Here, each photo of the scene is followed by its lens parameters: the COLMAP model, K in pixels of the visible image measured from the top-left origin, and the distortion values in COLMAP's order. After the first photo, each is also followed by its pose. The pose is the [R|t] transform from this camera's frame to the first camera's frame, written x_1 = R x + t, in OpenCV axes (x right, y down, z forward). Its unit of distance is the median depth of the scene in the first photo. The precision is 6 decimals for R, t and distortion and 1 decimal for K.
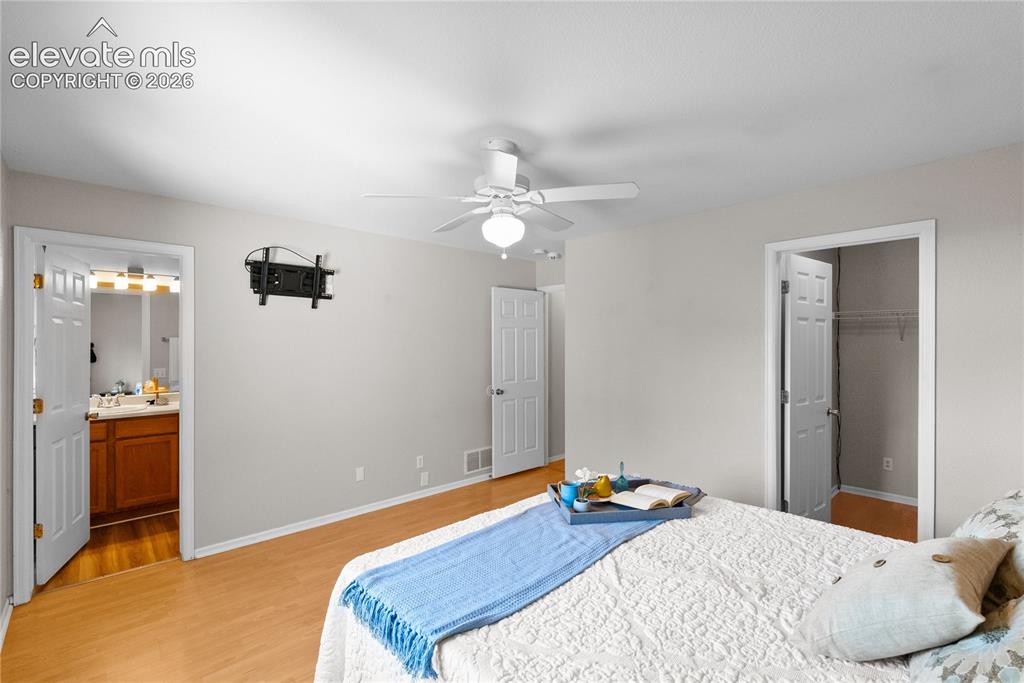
lens RADIAL K [[455.8, 0, 514.0], [0, 455.8, 339.7], [0, 0, 1]] dist [-0.003102, 0.000481]
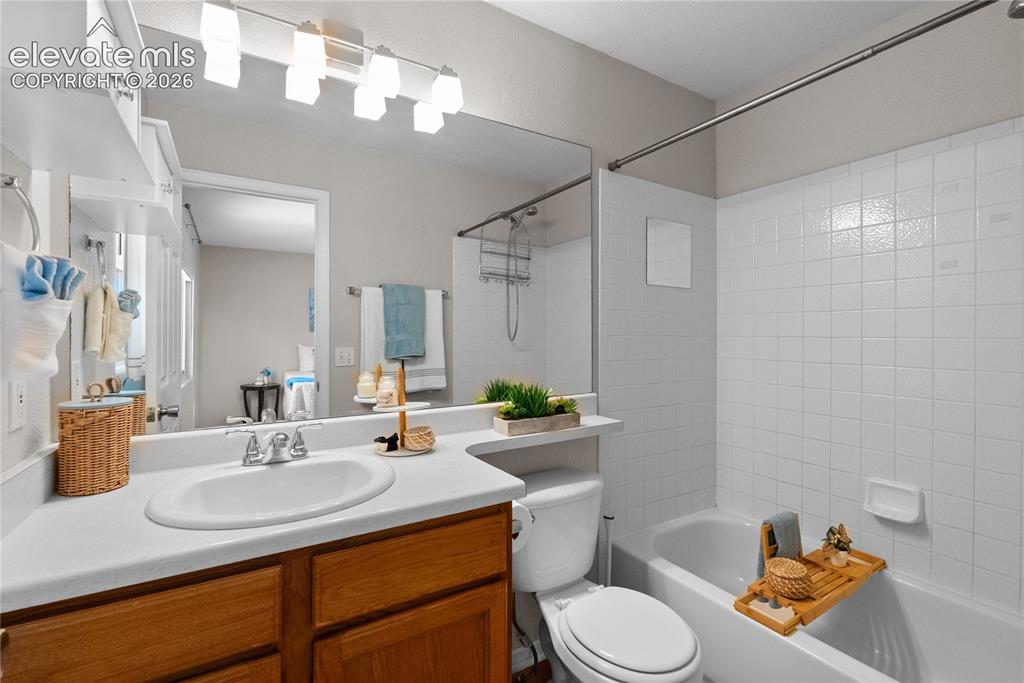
lens RADIAL K [[455.8, 0, 514.0], [0, 455.8, 339.7], [0, 0, 1]] dist [-0.003102, 0.000481]
pose [[0.980898, 0.007983, -0.194357, -0.535485], [-0.005526, 0.999898, 0.013177, 0.050505], [0.194442, -0.011852, 0.980842, 0.581536]]
